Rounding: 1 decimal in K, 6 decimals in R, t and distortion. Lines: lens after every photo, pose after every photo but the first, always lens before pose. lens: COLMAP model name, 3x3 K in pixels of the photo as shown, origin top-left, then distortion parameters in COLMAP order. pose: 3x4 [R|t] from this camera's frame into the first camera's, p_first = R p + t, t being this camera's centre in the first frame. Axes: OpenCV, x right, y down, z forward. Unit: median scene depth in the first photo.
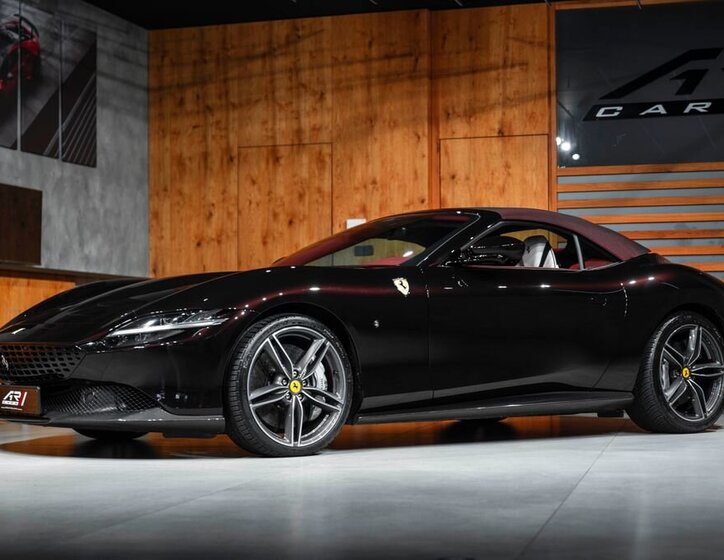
lens RADIAL K [[1697.0, 0, 348.2], [0, 1697.0, 310.2], [0, 0, 1]] dist [0.165827, 0.000000]
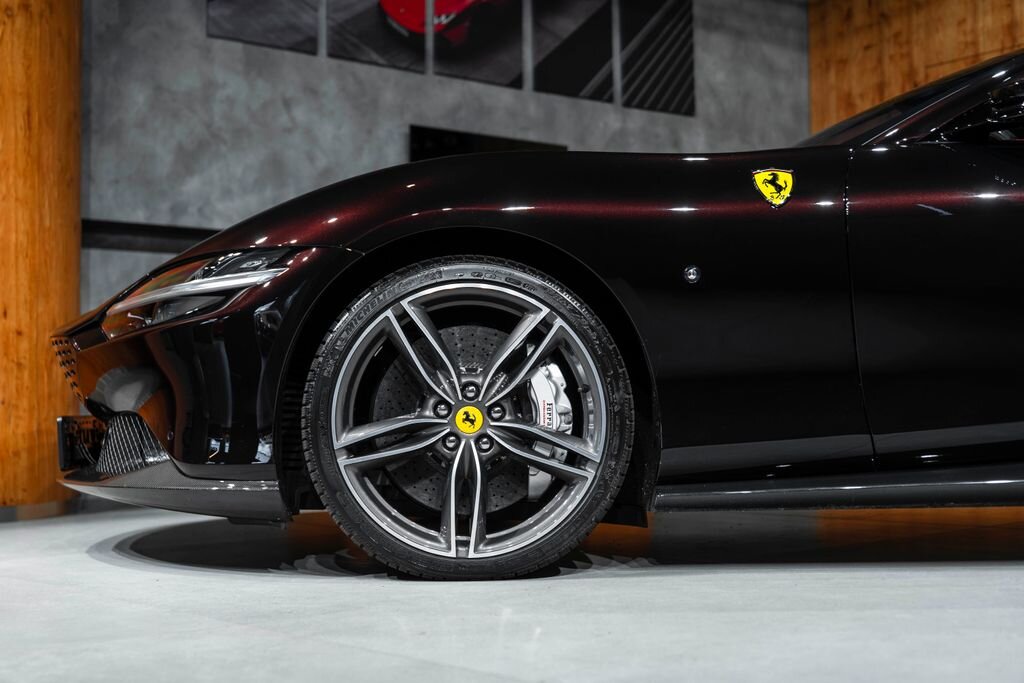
lens RADIAL K [[1492.8, 0, 511.7], [0, 1492.8, 338.6], [0, 0, 1]] dist [0.039994, 0.000000]
pose [[0.826403, -0.031533, -0.562195, 0.127410], [0.017854, 0.999396, -0.029810, 0.023221], [0.562795, 0.014597, 0.826467, 0.447296]]
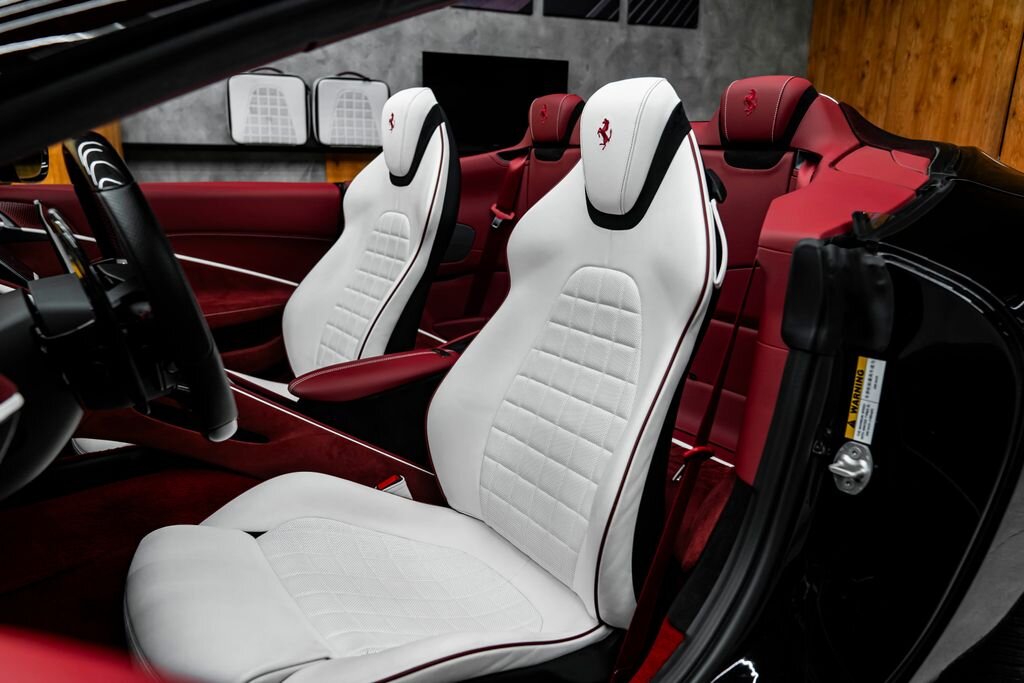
lens RADIAL K [[703.0, 0, 507.7], [0, 703.0, 349.4], [0, 0, 1]] dist [-0.022689, 0.021101]
pose [[0.577732, 0.235390, -0.781548, 0.112739], [-0.005186, 0.958553, 0.284867, -0.026687], [0.816210, -0.160524, 0.555007, 0.680894]]
